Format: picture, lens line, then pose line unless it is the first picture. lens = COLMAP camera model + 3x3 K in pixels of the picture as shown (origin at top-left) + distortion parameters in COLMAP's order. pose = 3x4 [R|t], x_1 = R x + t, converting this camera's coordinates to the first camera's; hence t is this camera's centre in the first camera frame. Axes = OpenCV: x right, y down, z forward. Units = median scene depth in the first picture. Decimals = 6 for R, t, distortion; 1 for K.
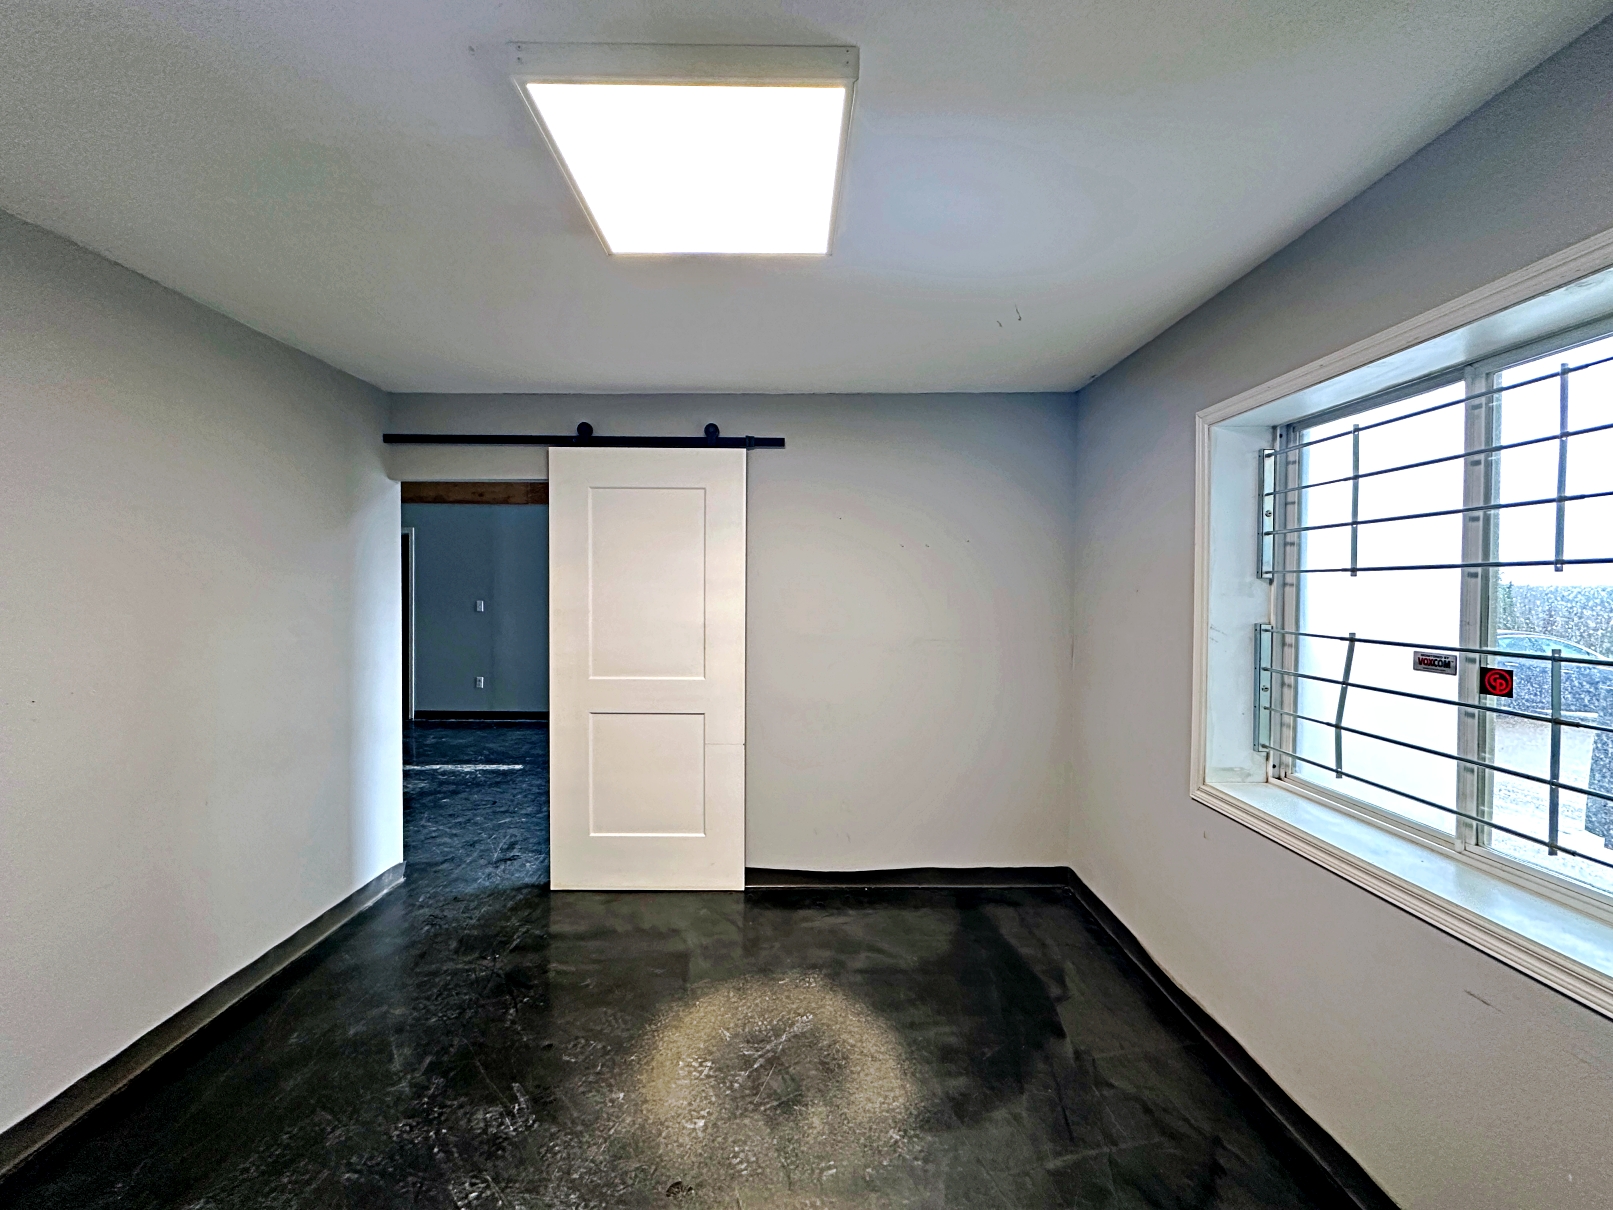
lens RADIAL K [[642.2, 0, 810.7], [0, 642.2, 606.9], [0, 0, 1]] dist [-0.003628, 0.000915]
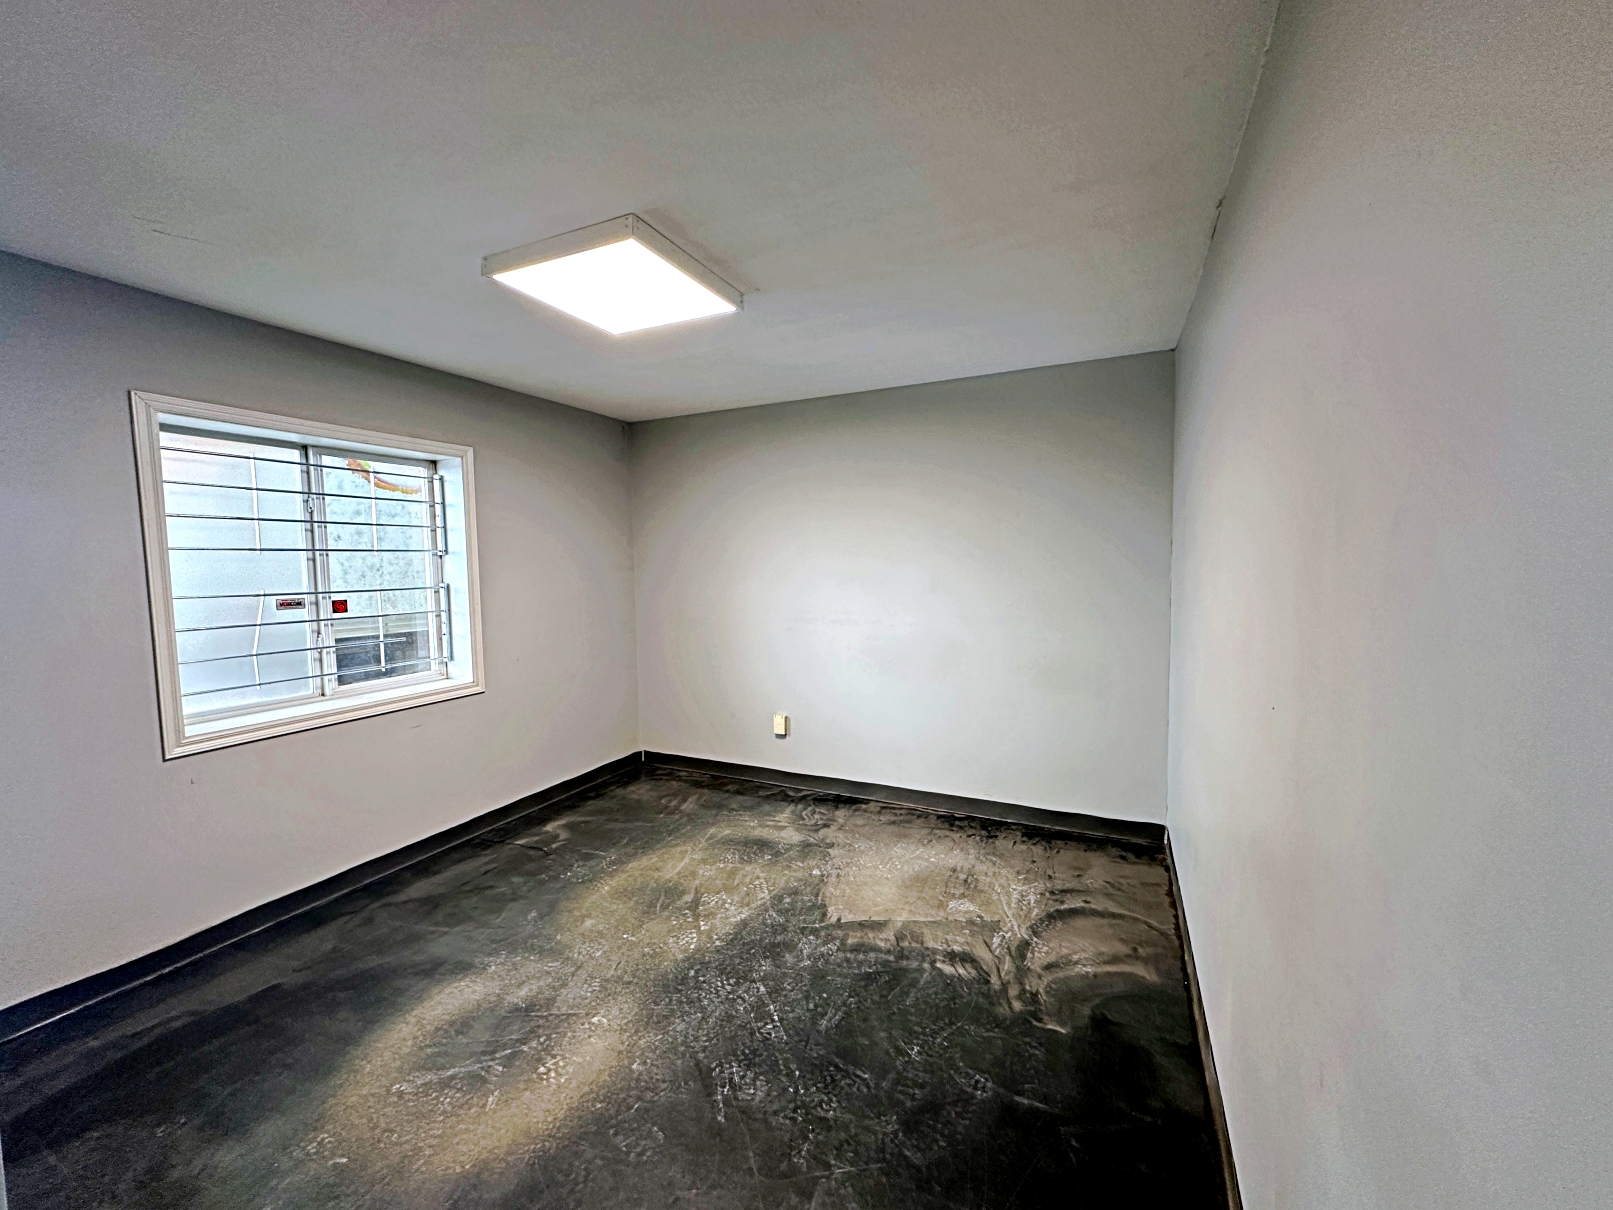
lens RADIAL K [[642.2, 0, 809.4], [0, 642.2, 607.3], [0, 0, 1]] dist [-0.003628, 0.000915]
pose [[-0.894146, -0.020569, 0.447302, -1.027039], [0.024612, 0.995177, 0.094960, -0.034140], [-0.447098, 0.095917, -0.889328, 1.798939]]
